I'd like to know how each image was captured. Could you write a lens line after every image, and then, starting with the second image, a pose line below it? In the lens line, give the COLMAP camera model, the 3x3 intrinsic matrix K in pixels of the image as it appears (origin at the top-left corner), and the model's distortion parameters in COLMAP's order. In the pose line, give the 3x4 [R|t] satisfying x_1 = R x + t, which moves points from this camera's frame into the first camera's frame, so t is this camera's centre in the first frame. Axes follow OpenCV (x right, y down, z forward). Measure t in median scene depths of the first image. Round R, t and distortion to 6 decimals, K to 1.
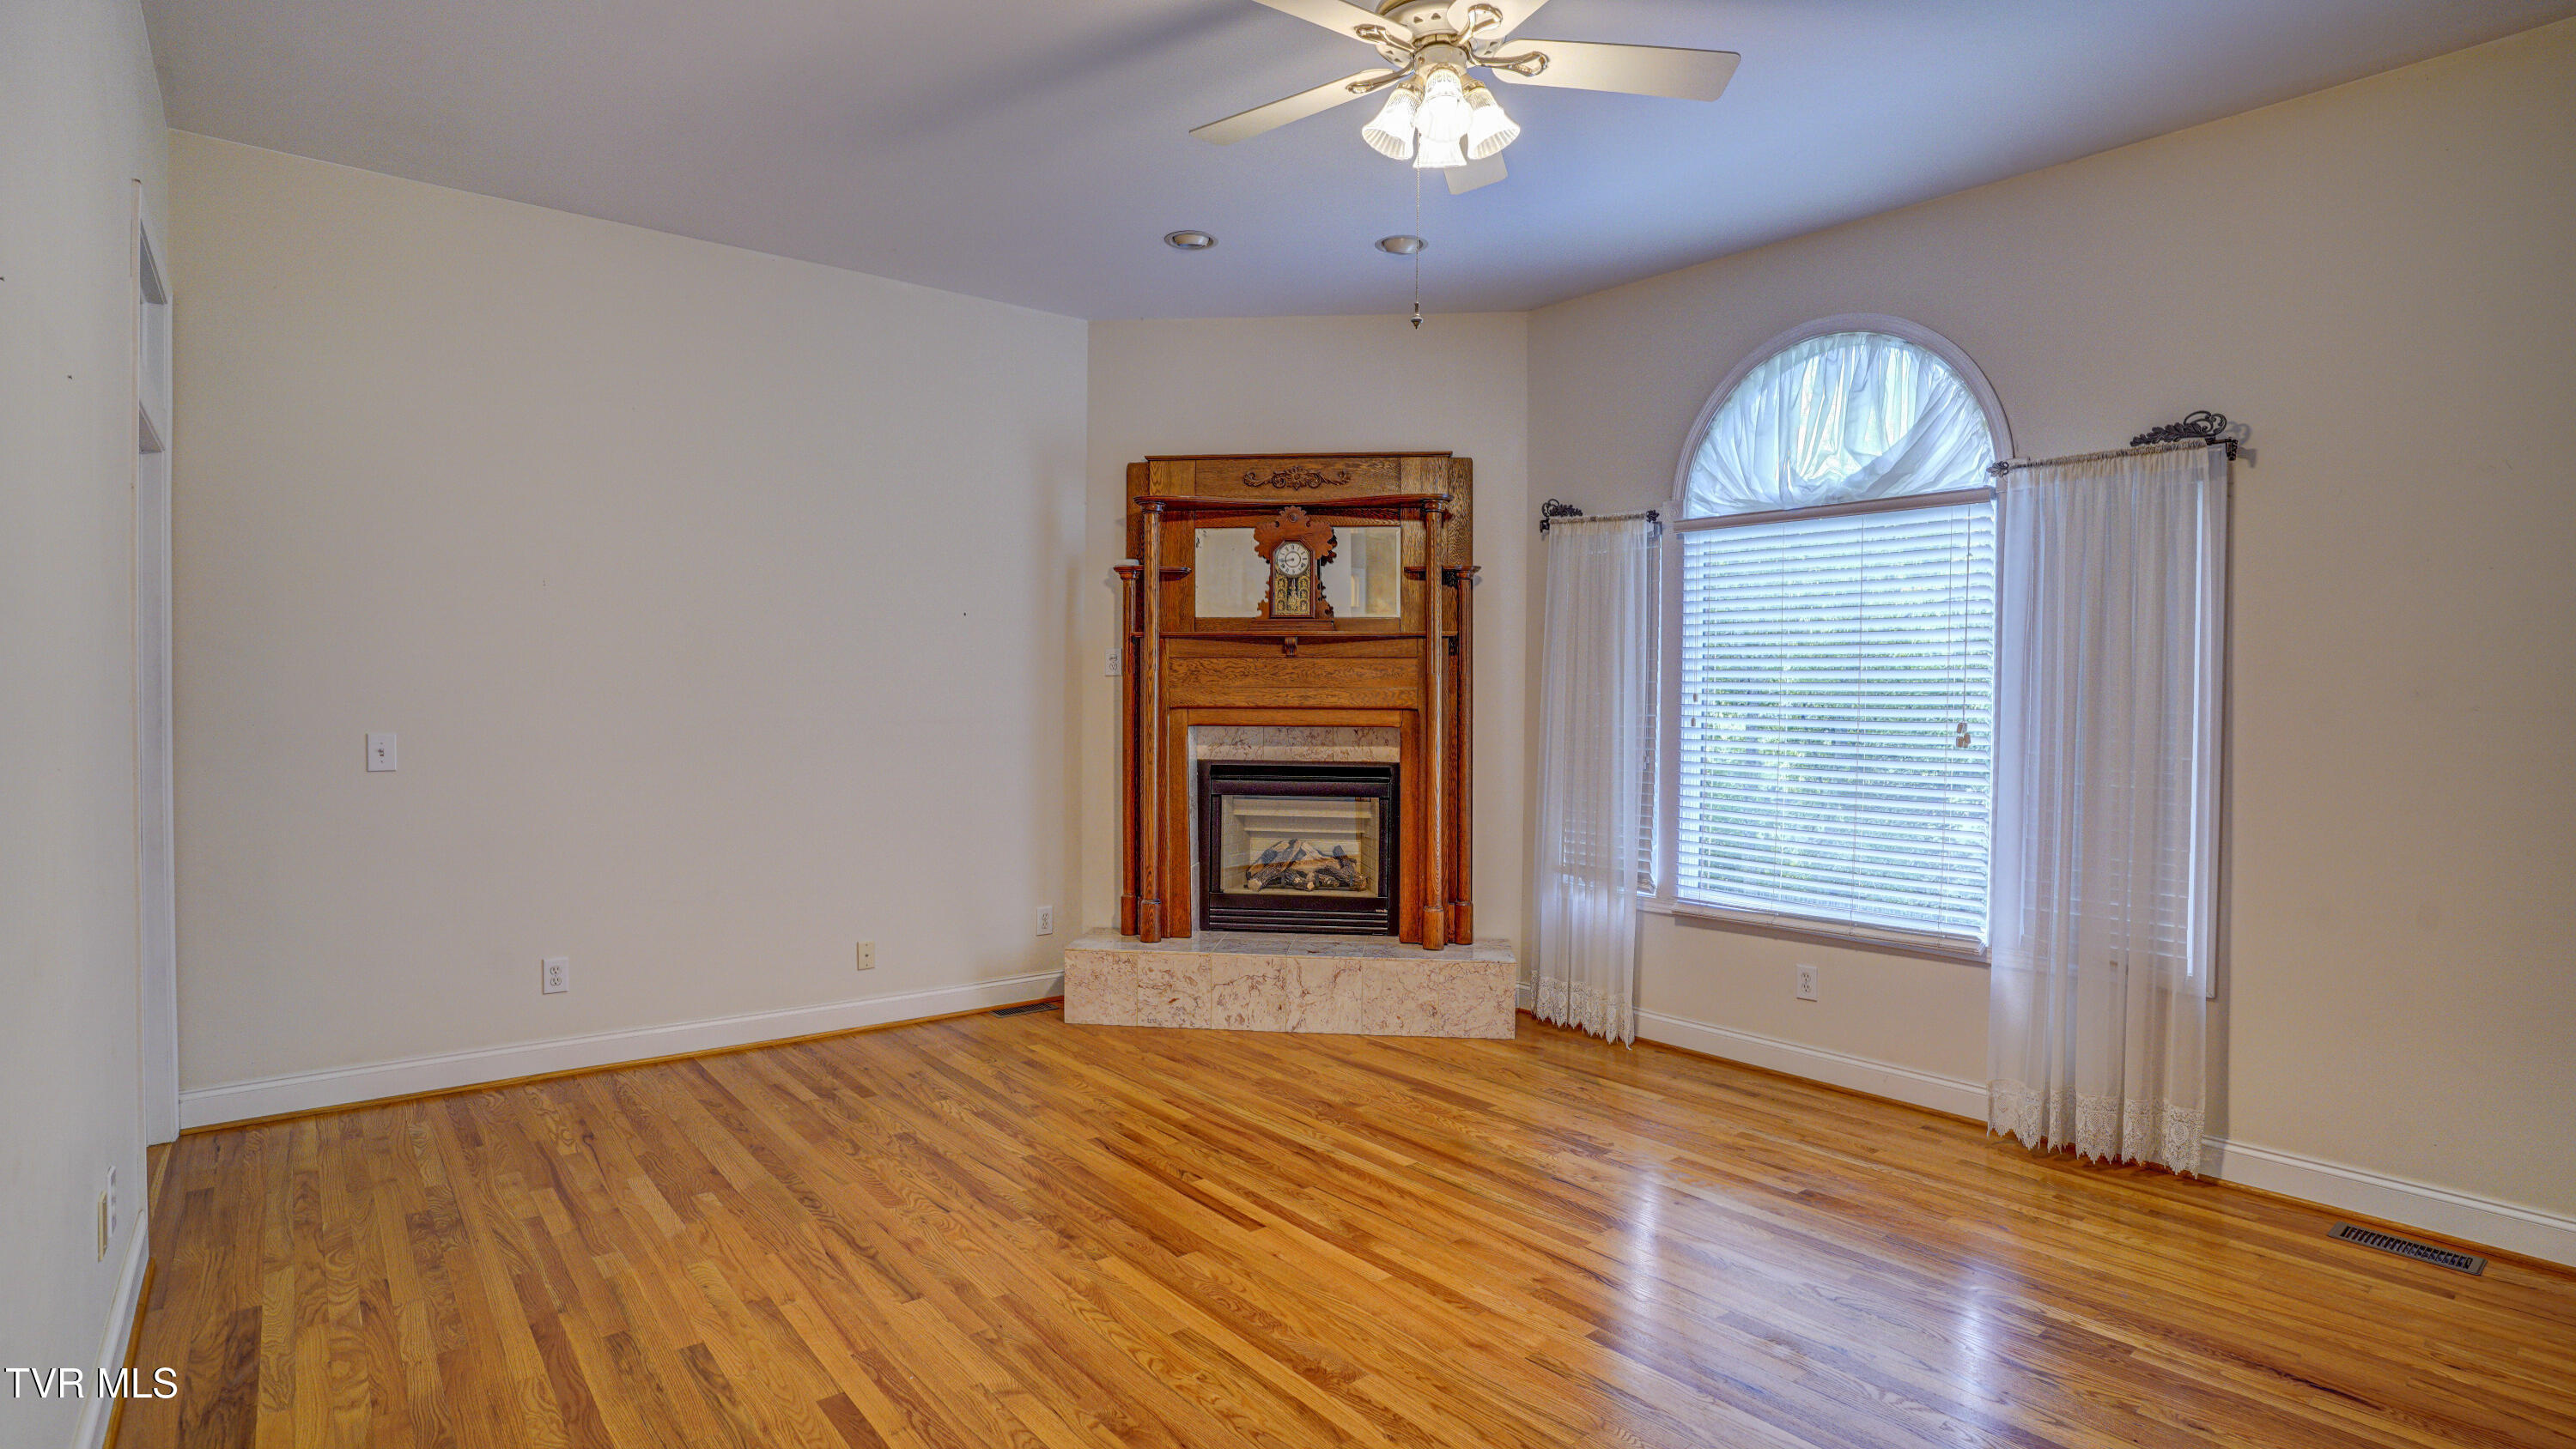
lens RADIAL K [[1266.3, 0, 1296.4], [0, 1266.3, 721.0], [0, 0, 1]] dist [-0.091471, 0.046645]
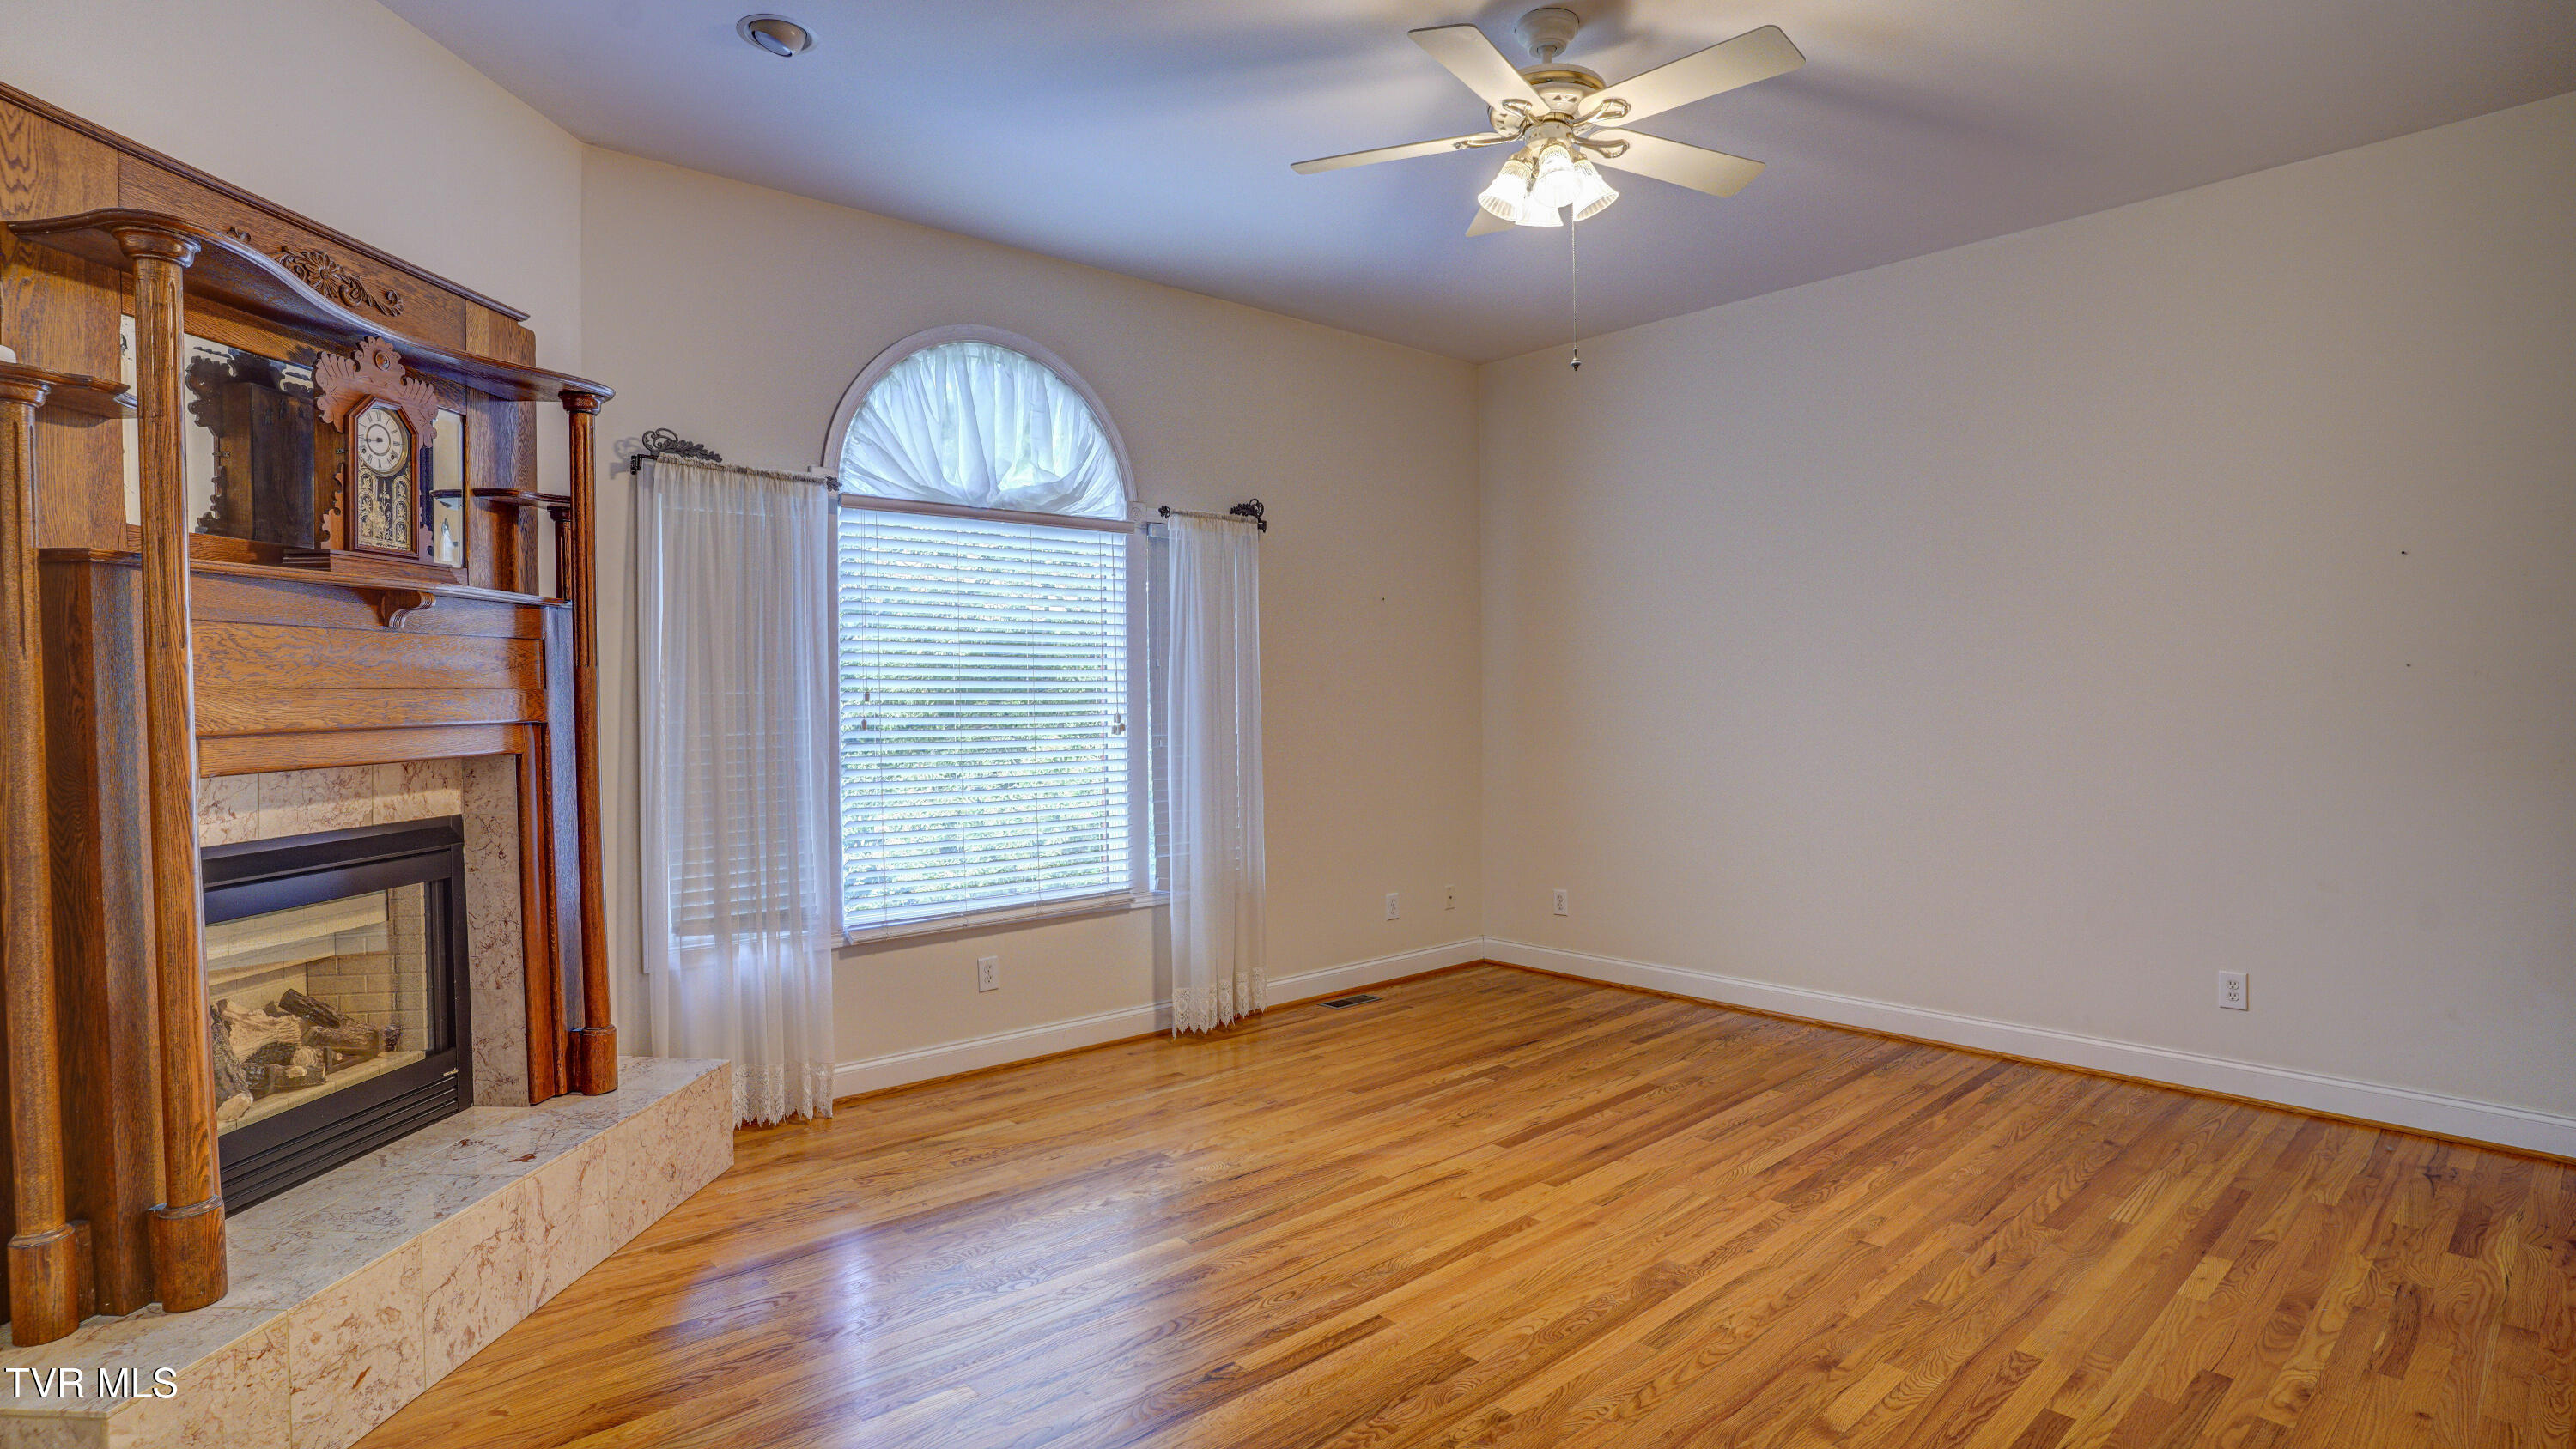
lens RADIAL K [[1266.3, 0, 1296.4], [0, 1266.3, 721.0], [0, 0, 1]] dist [-0.091471, 0.046645]
pose [[-0.036842, -0.029209, 0.998894, -0.655465], [0.027832, 0.999155, 0.030244, -0.022506], [-0.998933, 0.028915, -0.035998, 0.817918]]
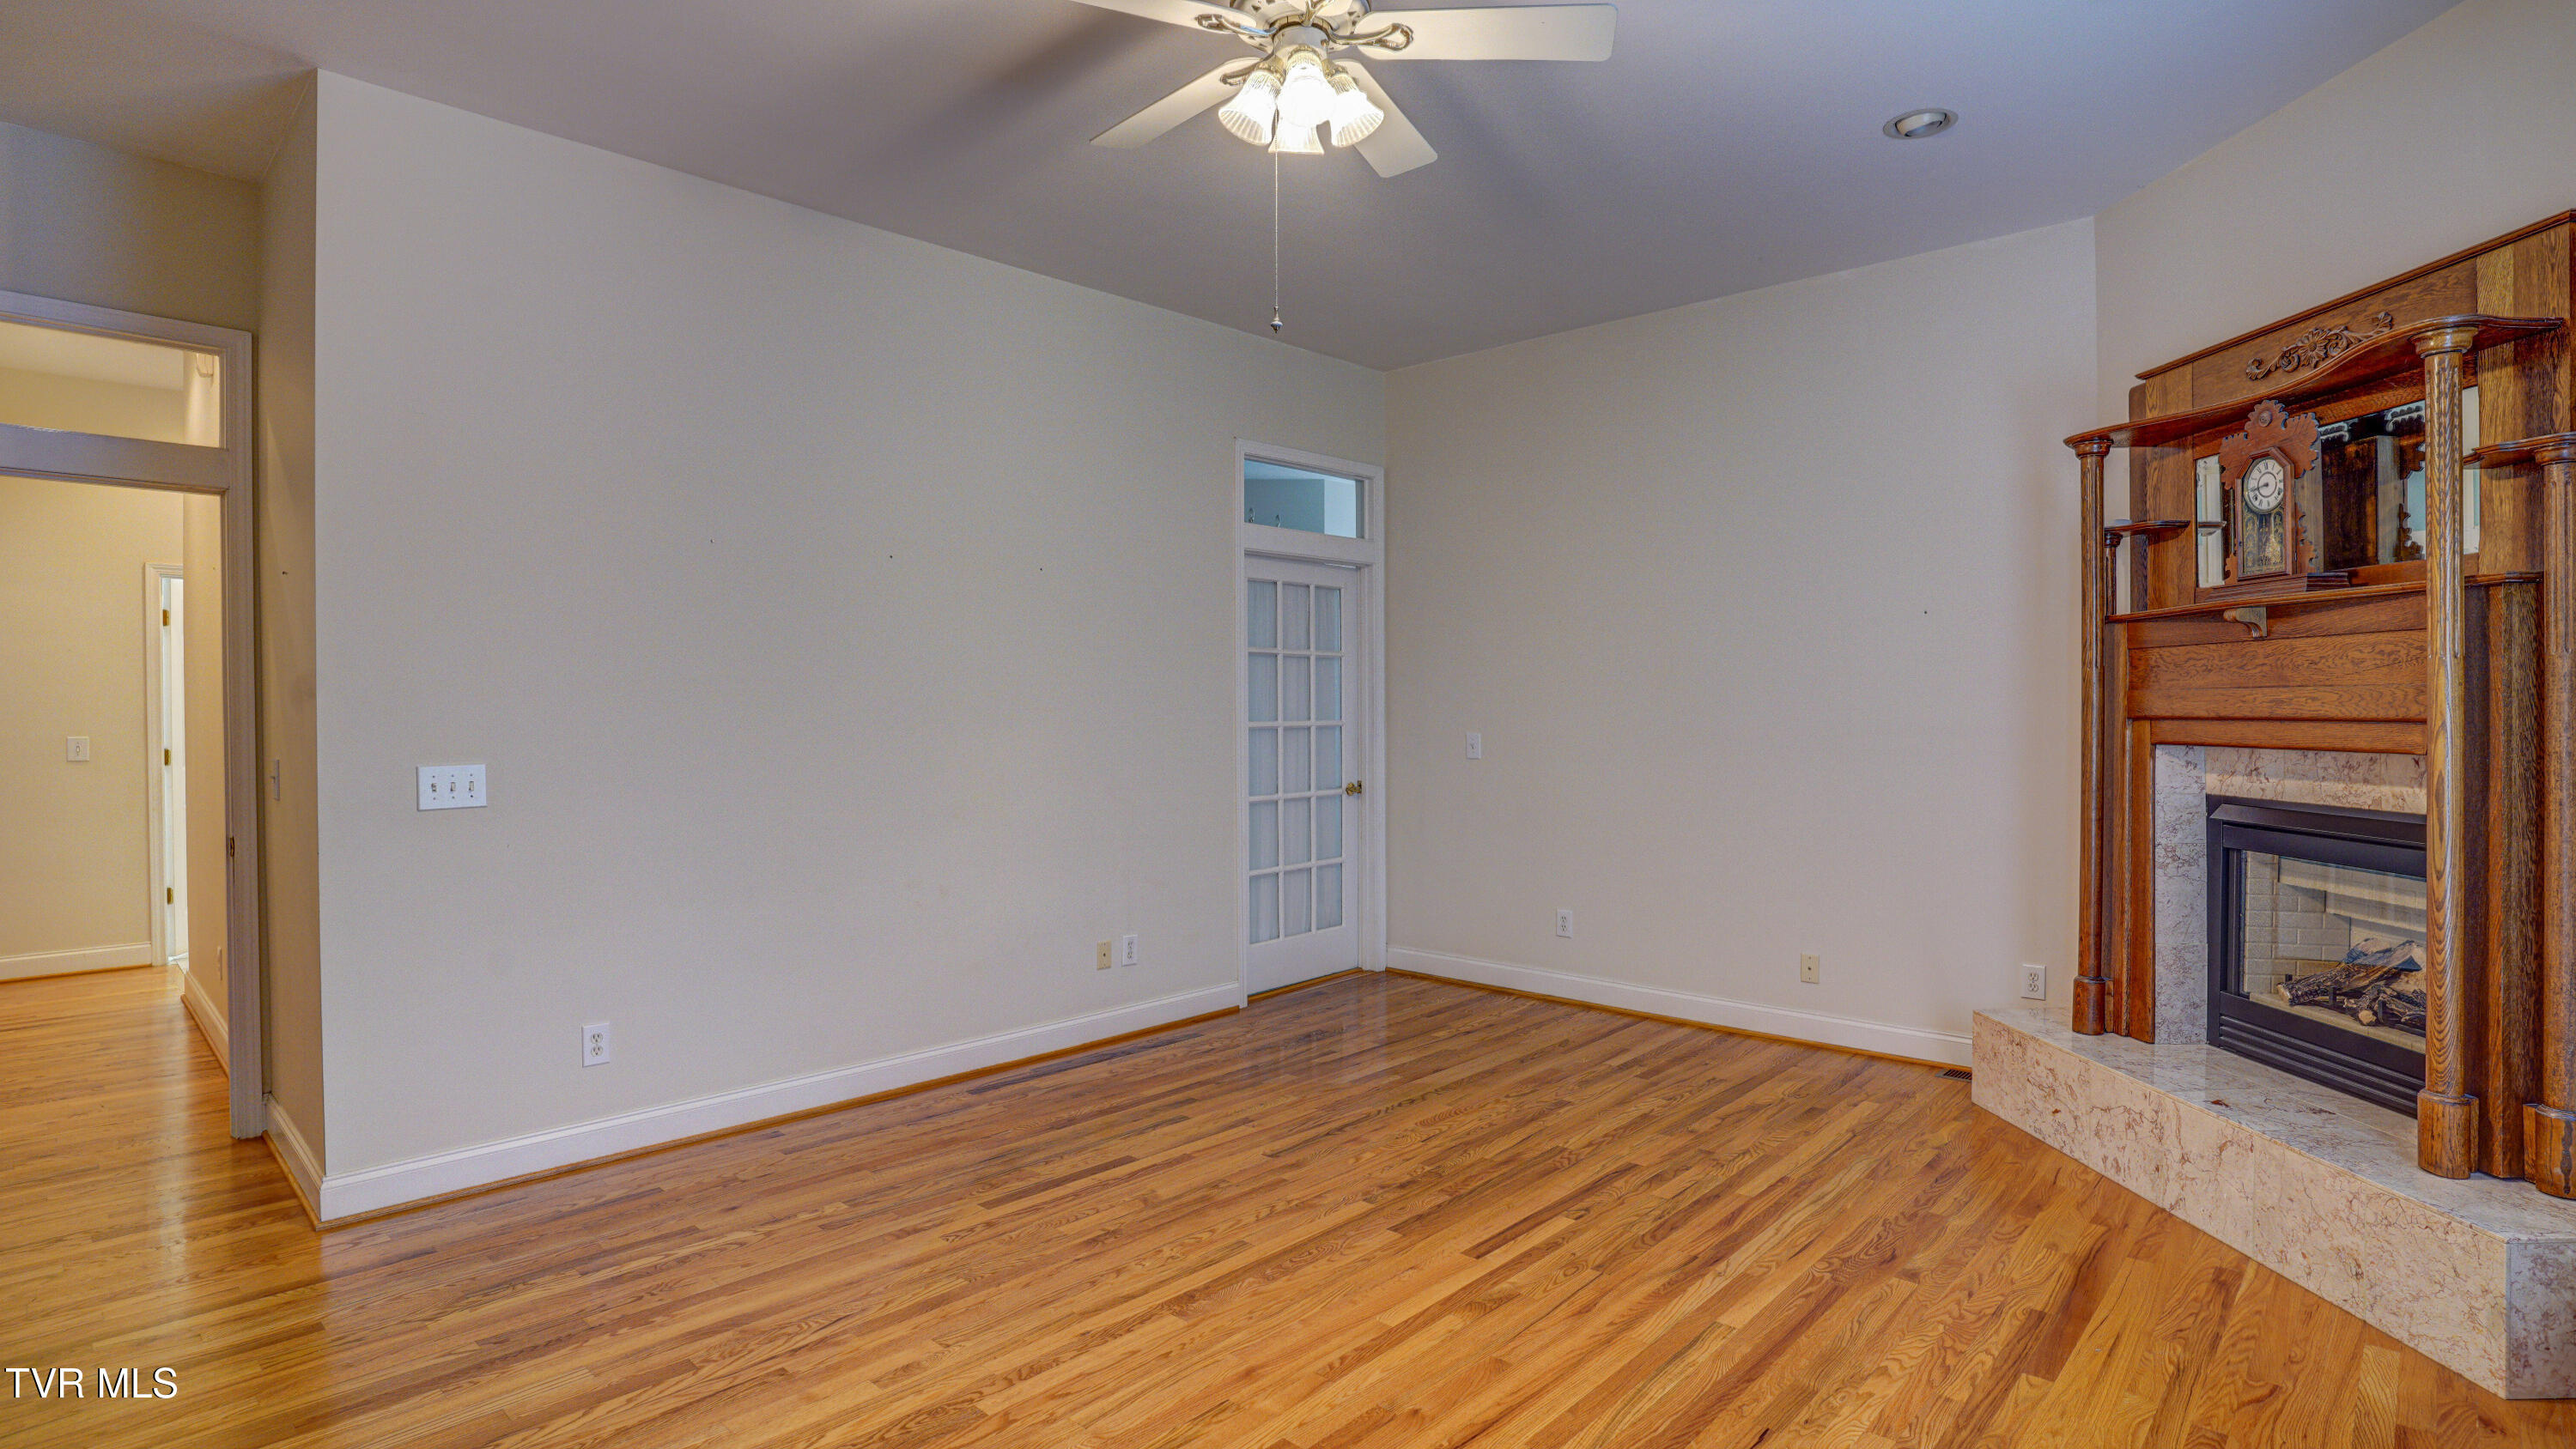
lens RADIAL K [[1266.3, 0, 1296.4], [0, 1266.3, 721.0], [0, 0, 1]] dist [-0.091471, 0.046645]
pose [[0.126366, 0.004366, -0.991974, 0.683706], [-0.015470, 0.999877, 0.002430, -0.004521], [0.991863, 0.015038, 0.126418, 0.560062]]
